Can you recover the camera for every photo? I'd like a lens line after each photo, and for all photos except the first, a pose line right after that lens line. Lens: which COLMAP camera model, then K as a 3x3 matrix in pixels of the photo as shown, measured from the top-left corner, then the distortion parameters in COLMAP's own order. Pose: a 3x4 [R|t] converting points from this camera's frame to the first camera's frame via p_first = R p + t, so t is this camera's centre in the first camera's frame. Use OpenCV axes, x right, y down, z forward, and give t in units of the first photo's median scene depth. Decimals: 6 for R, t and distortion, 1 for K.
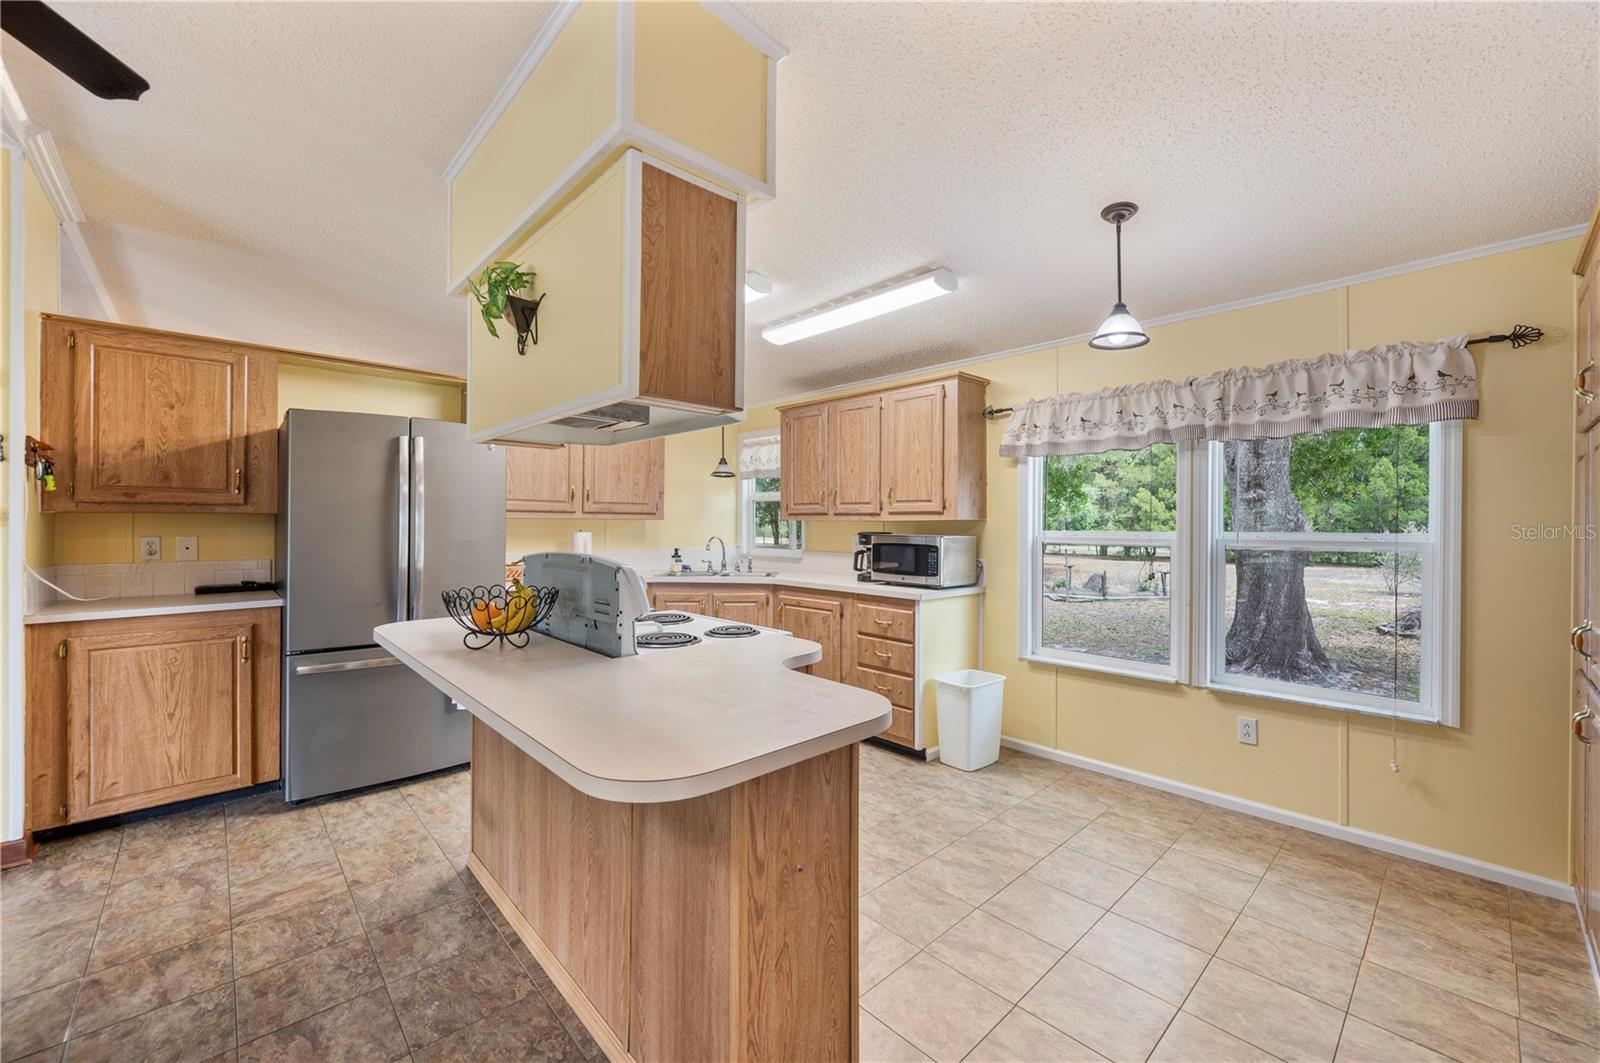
lens RADIAL K [[632.8, 0, 804.0], [0, 632.8, 526.0], [0, 0, 1]] dist [0.000270, -0.000942]
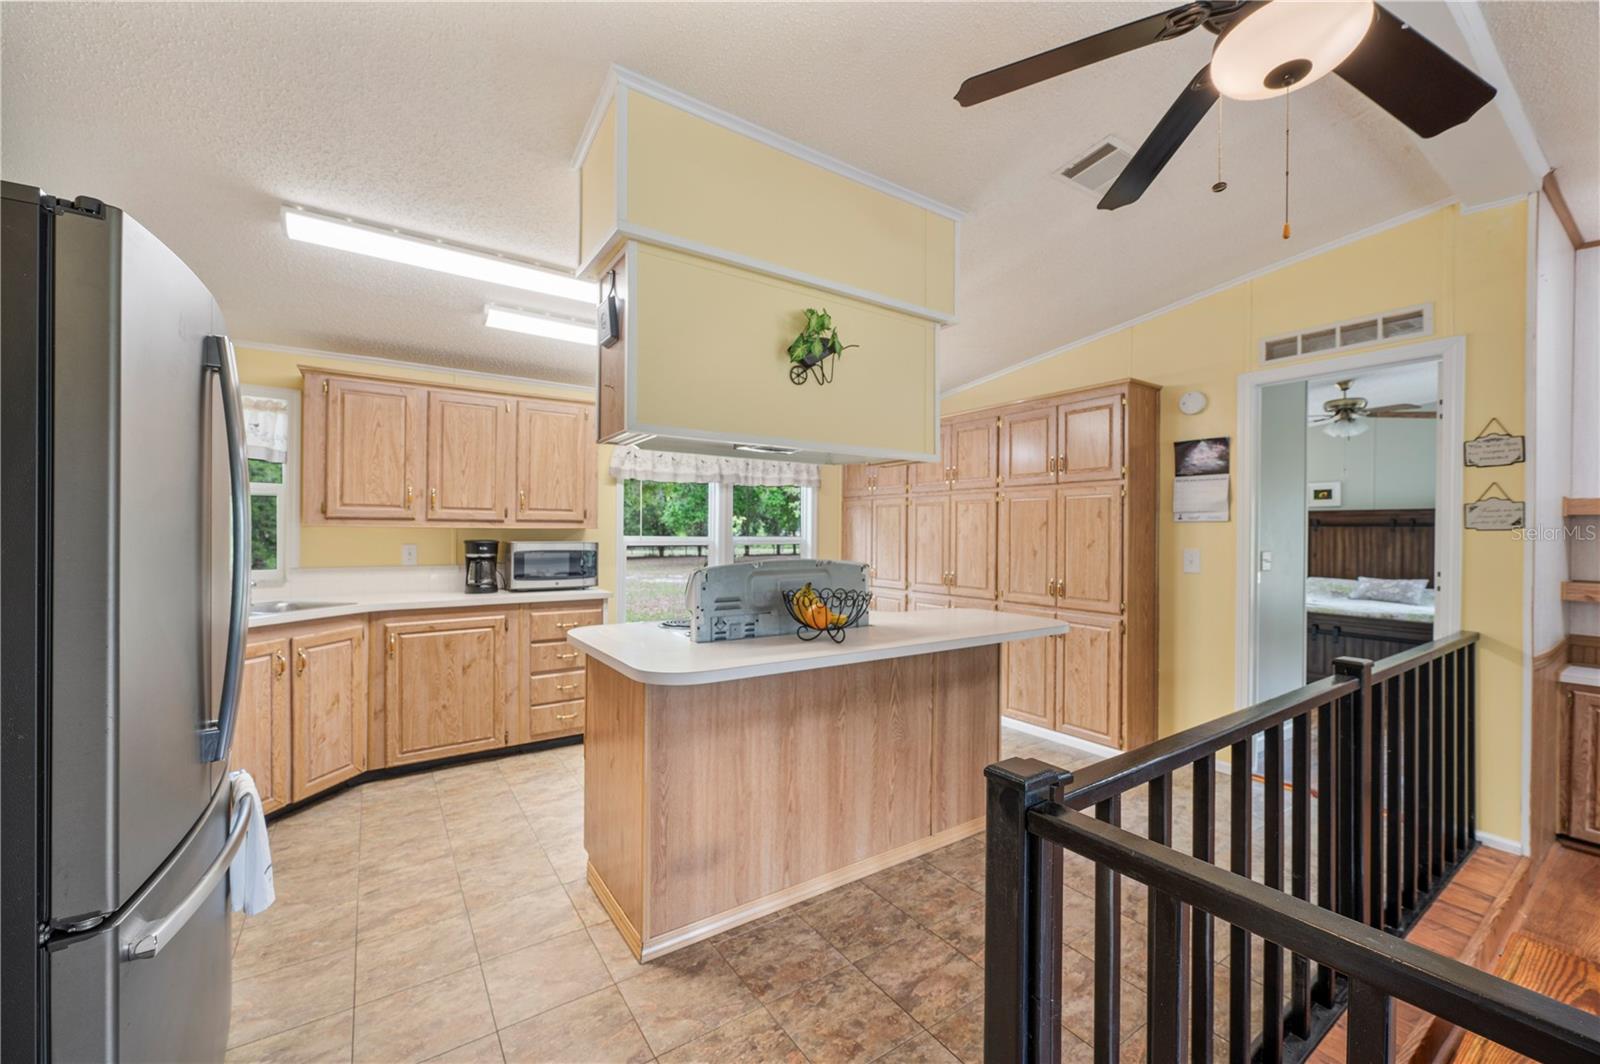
lens RADIAL K [[632.8, 0, 811.8], [0, 632.8, 528.9], [0, 0, 1]] dist [0.000270, -0.000942]
pose [[0.140985, 0.003004, 0.990007, -1.007566], [-0.002676, 0.999993, -0.002653, -0.007109], [-0.990008, -0.002275, 0.140992, 0.529825]]
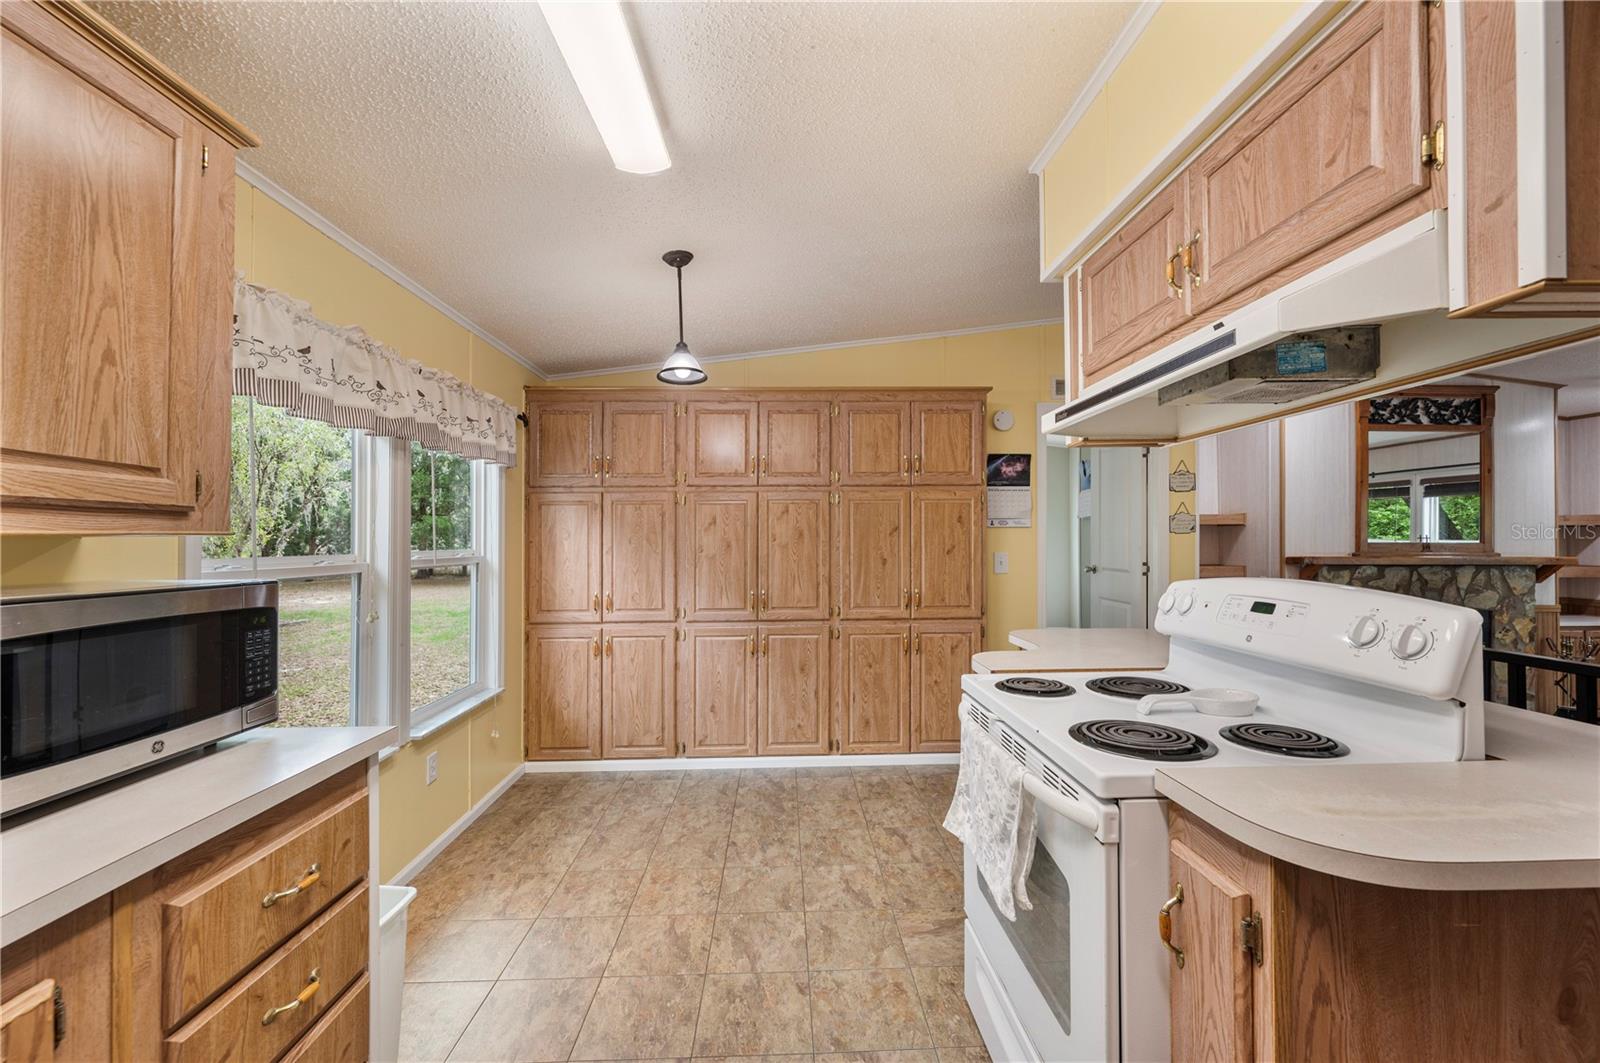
lens RADIAL K [[632.8, 0, 805.3], [0, 632.8, 539.4], [0, 0, 1]] dist [0.000270, -0.000942]
pose [[-0.754350, 0.003612, 0.656463, -0.289992], [0.007043, 0.999972, 0.002591, -0.006800], [-0.656435, 0.006578, -0.754354, 1.246857]]
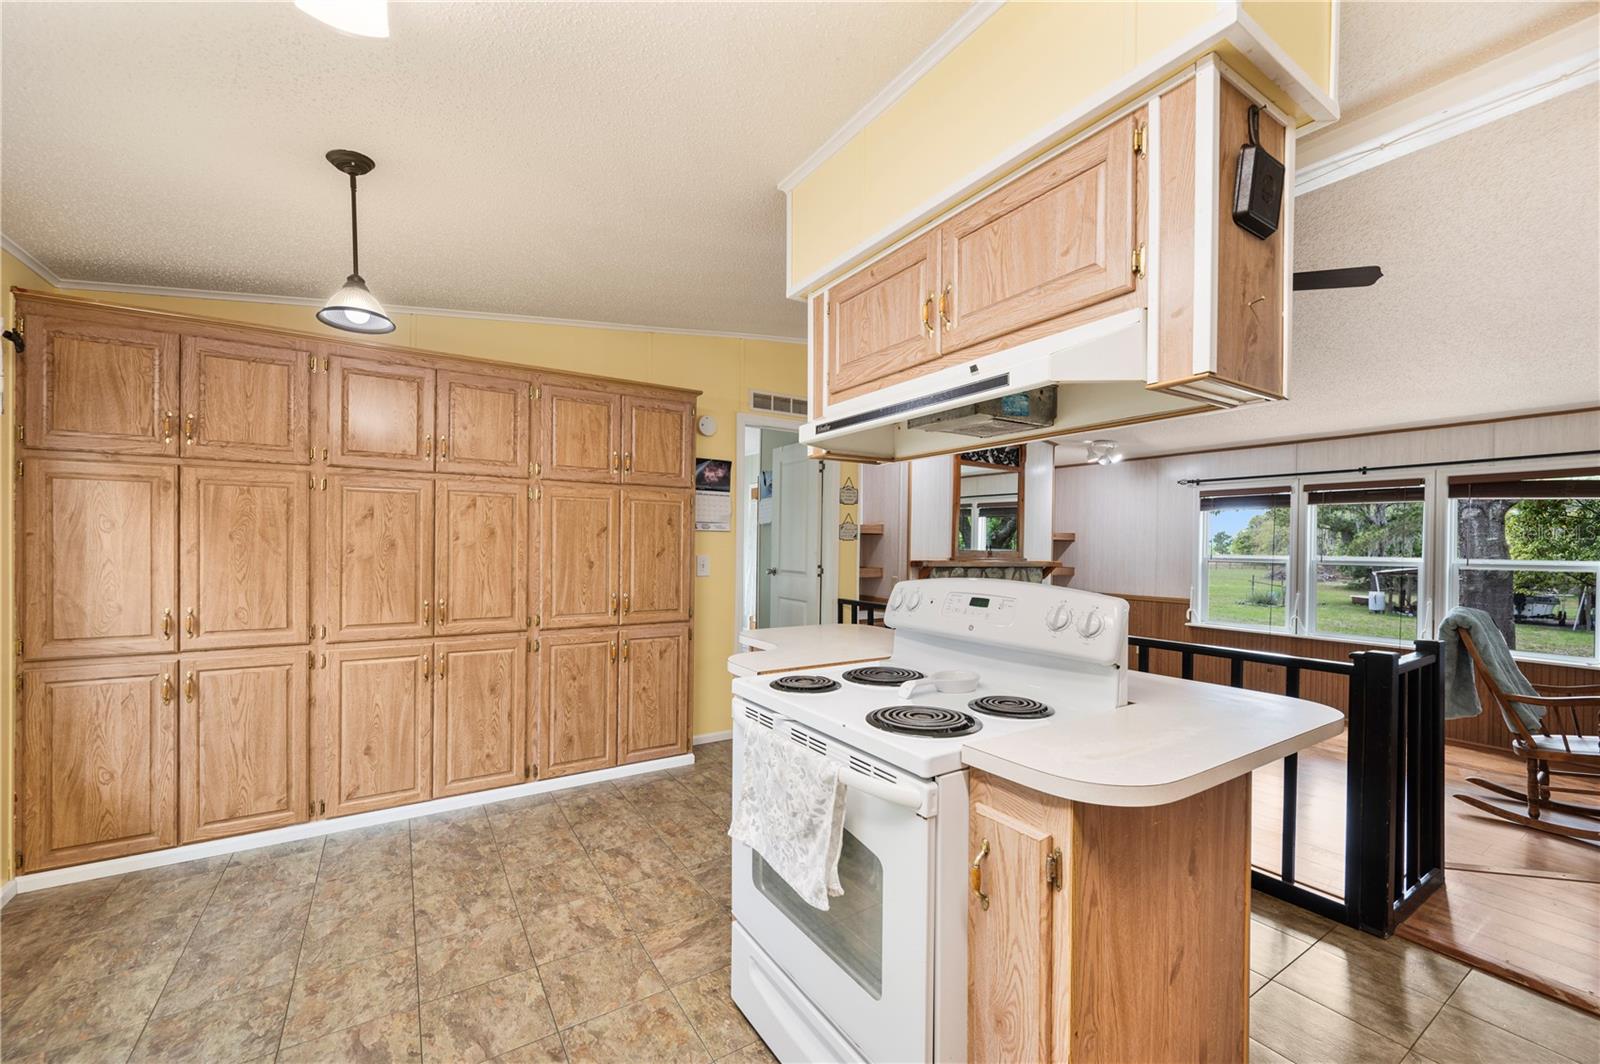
lens RADIAL K [[632.8, 0, 798.5], [0, 632.8, 555.1], [0, 0, 1]] dist [0.000270, -0.000942]
pose [[-0.983725, -0.016751, 0.178897, -0.172678], [-0.013143, 0.999686, 0.021337, -0.005774], [-0.179198, 0.018639, -0.983636, 1.270121]]
